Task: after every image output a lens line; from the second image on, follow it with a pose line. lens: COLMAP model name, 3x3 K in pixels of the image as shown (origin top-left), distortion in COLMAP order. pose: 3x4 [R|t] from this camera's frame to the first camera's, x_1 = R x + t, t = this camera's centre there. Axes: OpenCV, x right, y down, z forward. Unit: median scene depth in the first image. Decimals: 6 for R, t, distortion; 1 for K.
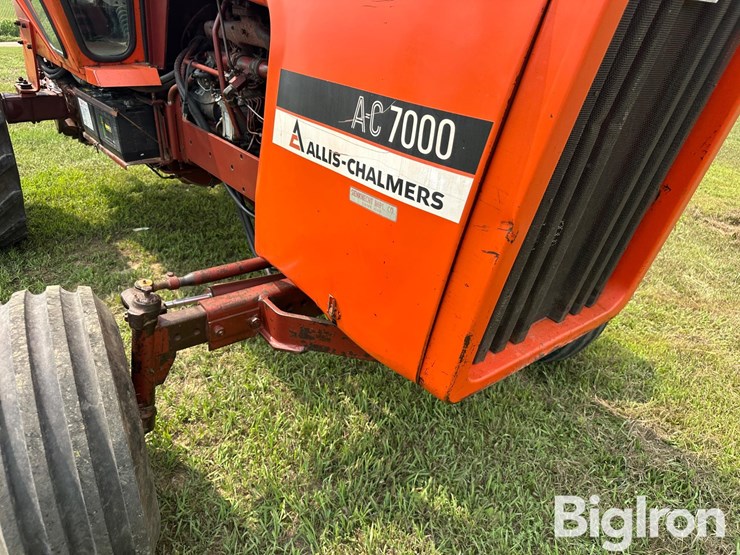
lens RADIAL K [[524.8, 0, 368.5], [0, 524.8, 276.2], [0, 0, 1]] dist [0.085967, -0.110895]
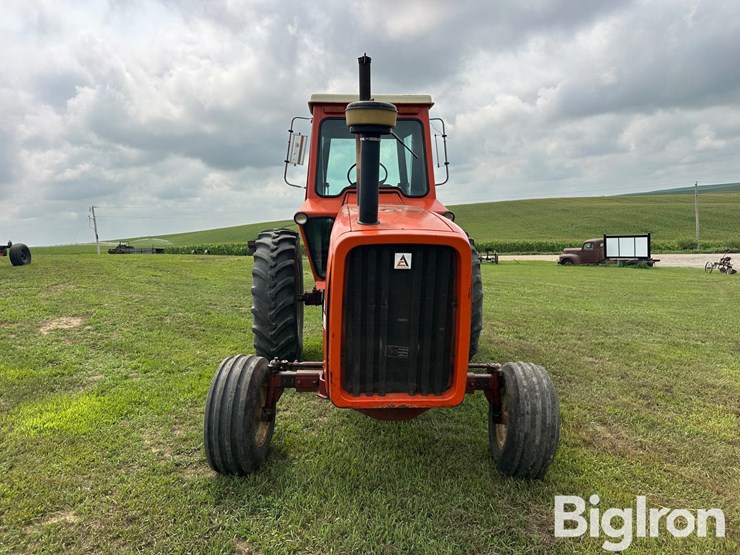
lens RADIAL K [[524.8, 0, 368.5], [0, 524.8, 276.2], [0, 0, 1]] dist [0.085967, -0.110895]
pose [[0.821430, 0.024481, -0.569784, 1.953885], [-0.233585, 0.925877, -0.296967, 0.425549], [0.520280, 0.377031, 0.766261, -1.269936]]
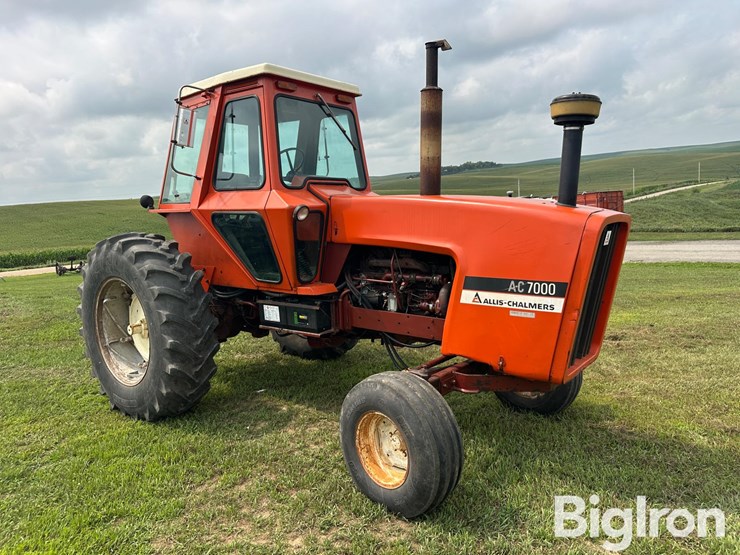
lens RADIAL K [[524.8, 0, 368.5], [0, 524.8, 276.2], [0, 0, 1]] dist [0.085967, -0.110895]
pose [[0.970434, -0.098961, 0.220145, -1.492049], [0.169609, 0.928523, -0.330268, 0.505489], [-0.171726, 0.357843, 0.917856, -1.677168]]
